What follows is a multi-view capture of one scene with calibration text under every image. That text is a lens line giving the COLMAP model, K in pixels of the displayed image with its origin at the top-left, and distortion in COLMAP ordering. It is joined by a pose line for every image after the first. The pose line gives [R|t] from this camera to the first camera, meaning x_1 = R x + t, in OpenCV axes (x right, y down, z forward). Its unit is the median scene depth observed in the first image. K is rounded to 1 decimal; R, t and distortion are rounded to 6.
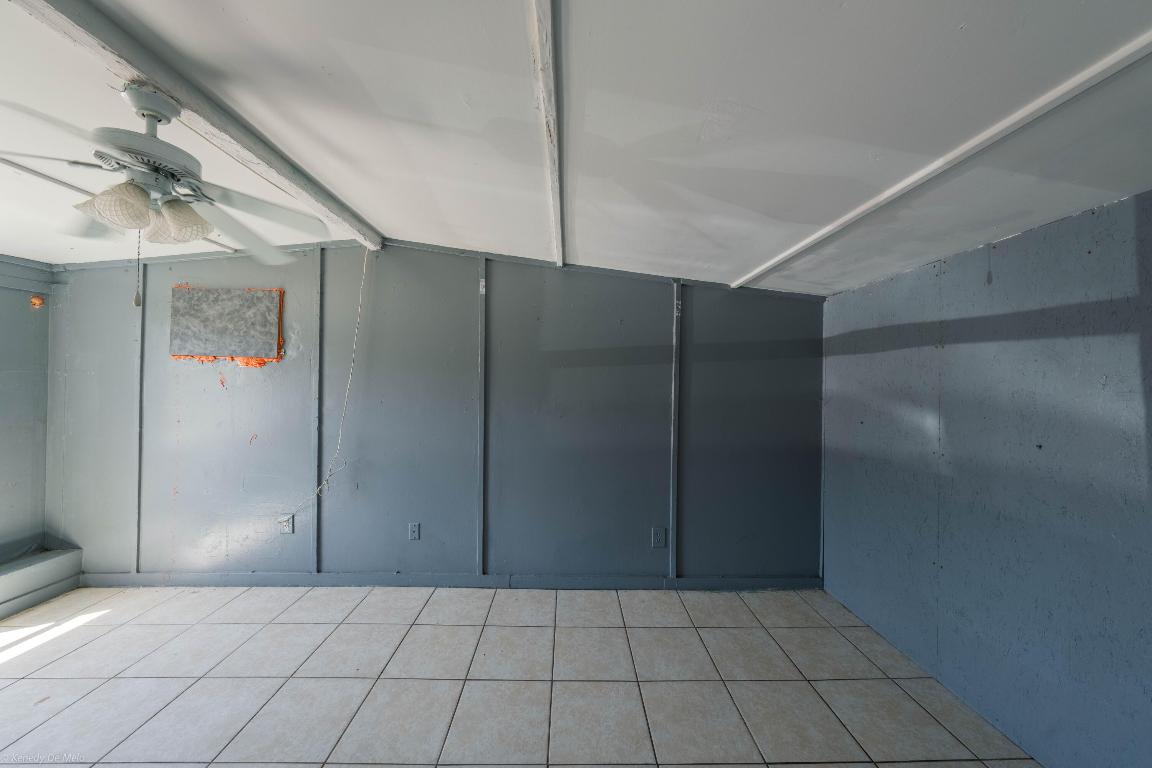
lens RADIAL K [[390.3, 0, 577.2], [0, 390.3, 381.5], [0, 0, 1]] dist [0.000924, -0.000051]
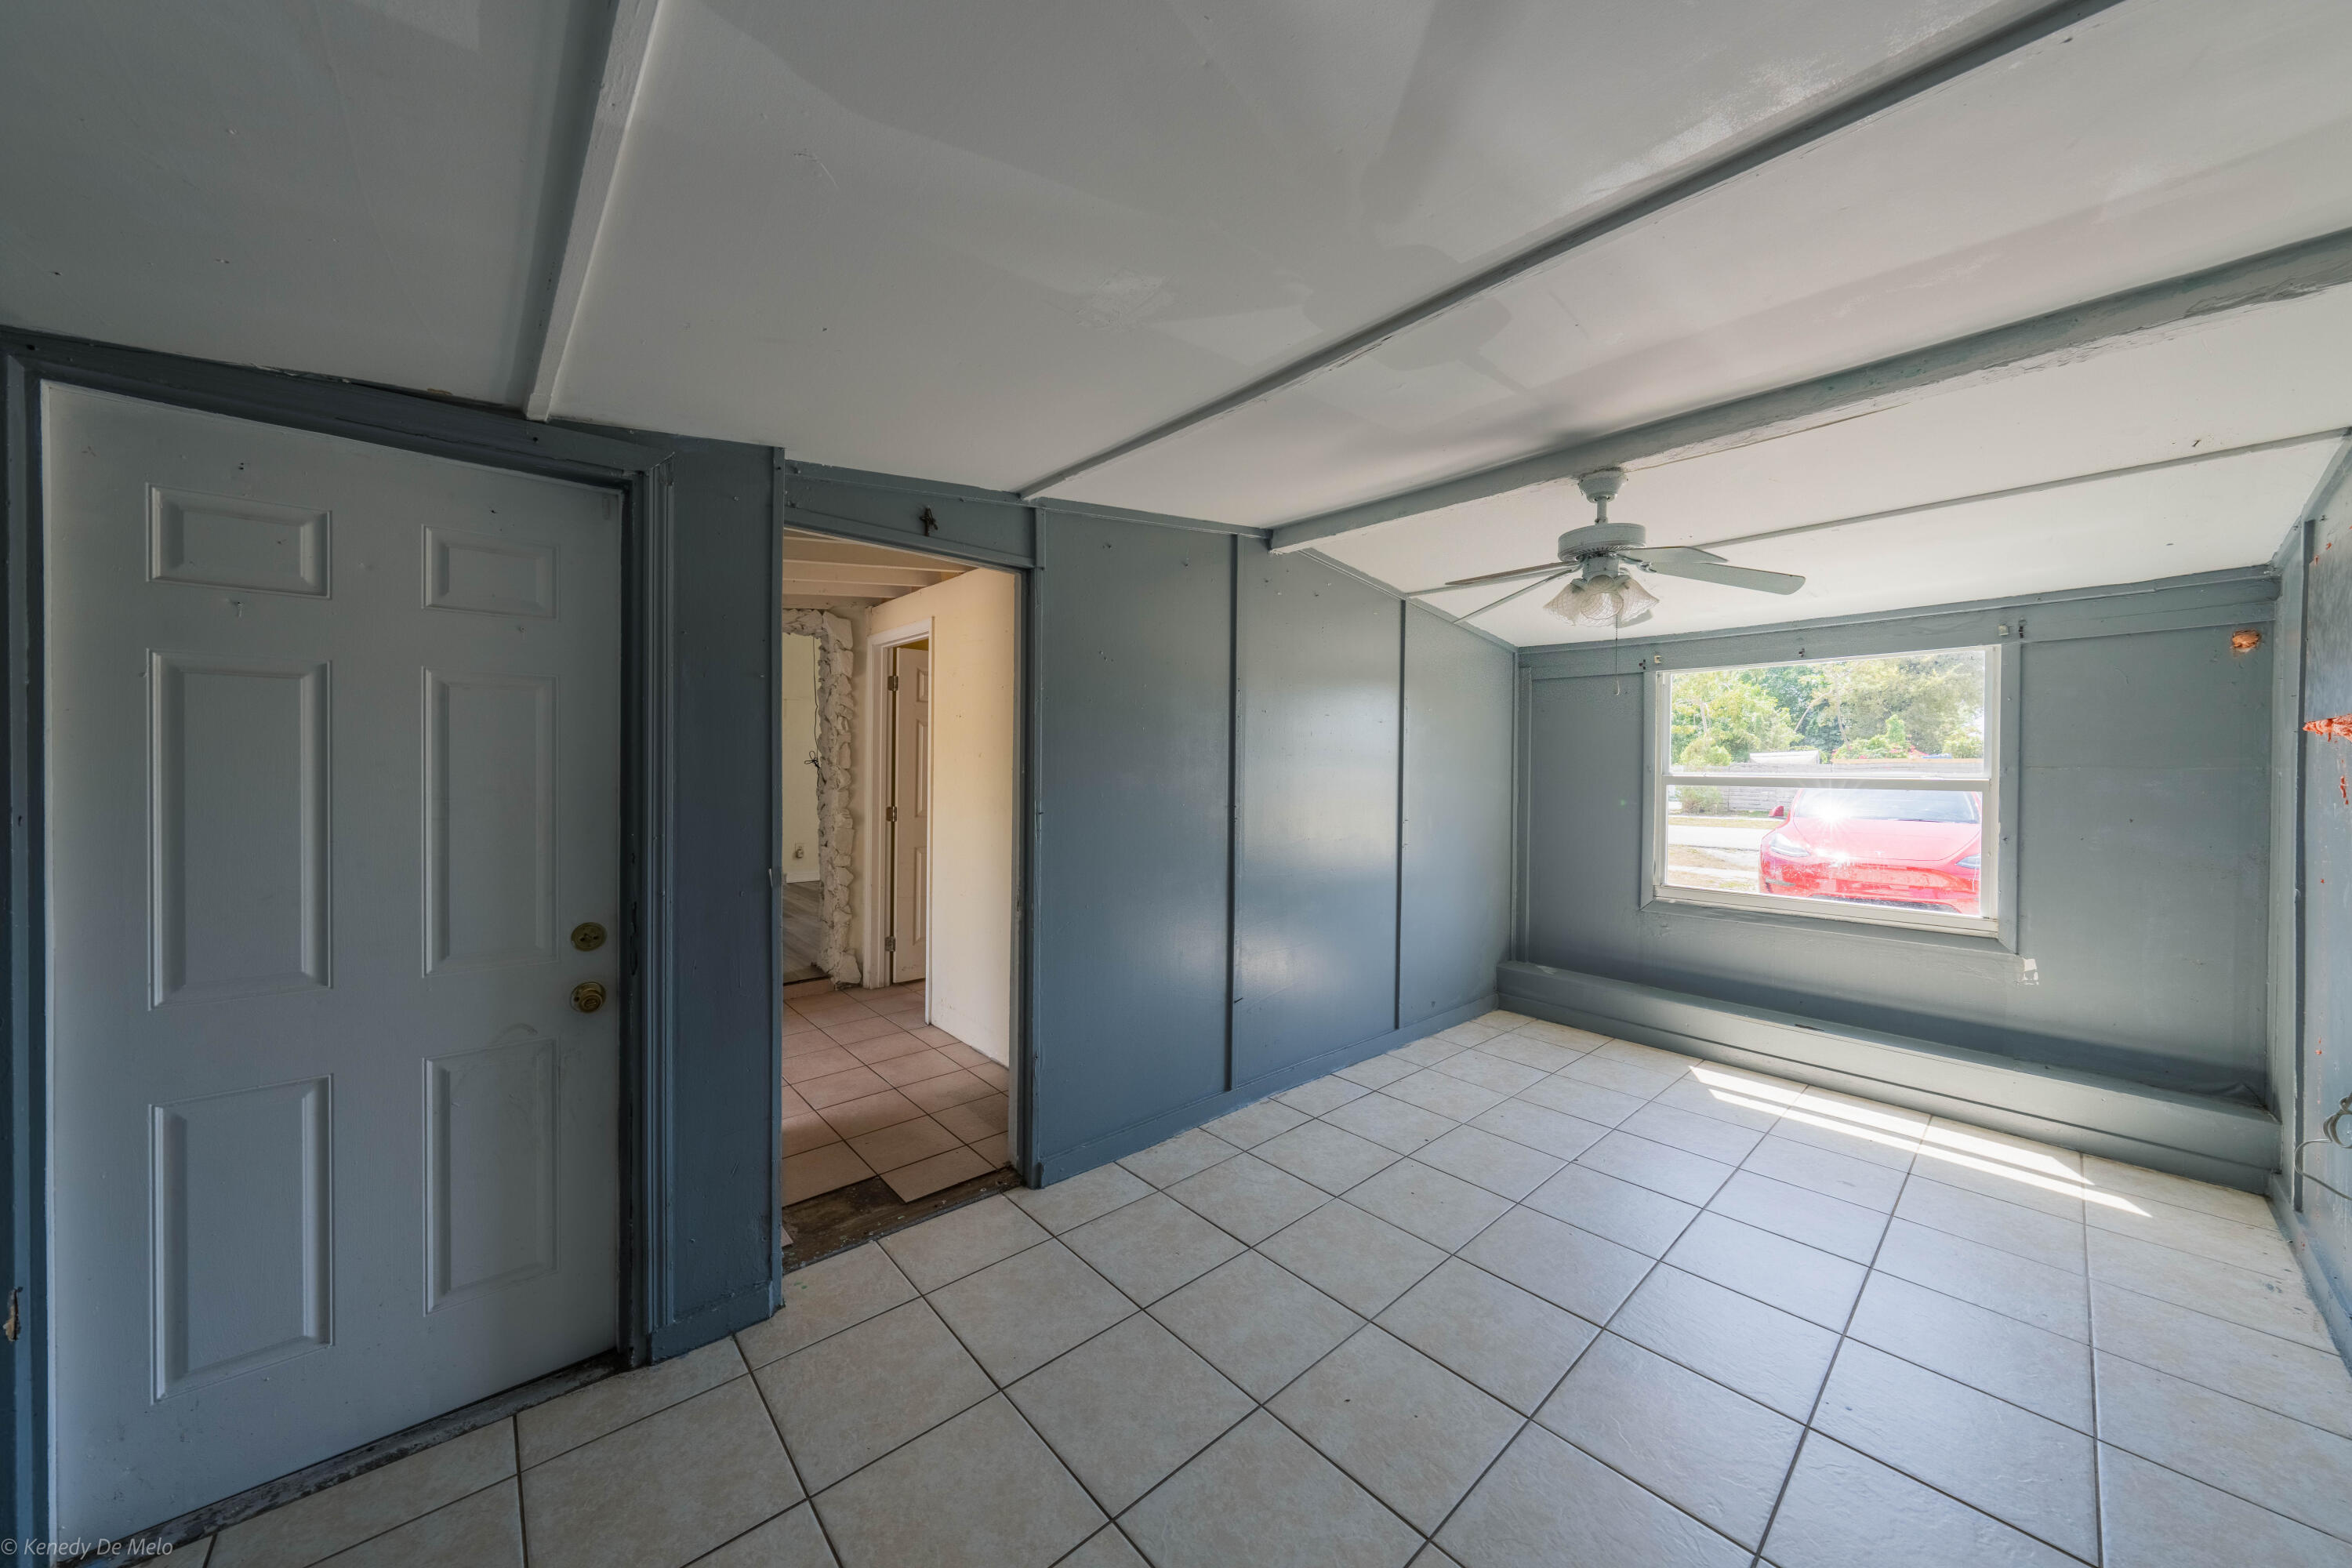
lens RADIAL K [[796.8, 0, 1178.4], [0, 796.8, 778.9], [0, 0, 1]] dist [0.000924, -0.000051]
pose [[-0.760170, -0.015911, -0.649530, 0.493582], [-0.016261, 0.999853, -0.005463, 0.019893], [0.649521, 0.006409, -0.760317, 0.924840]]
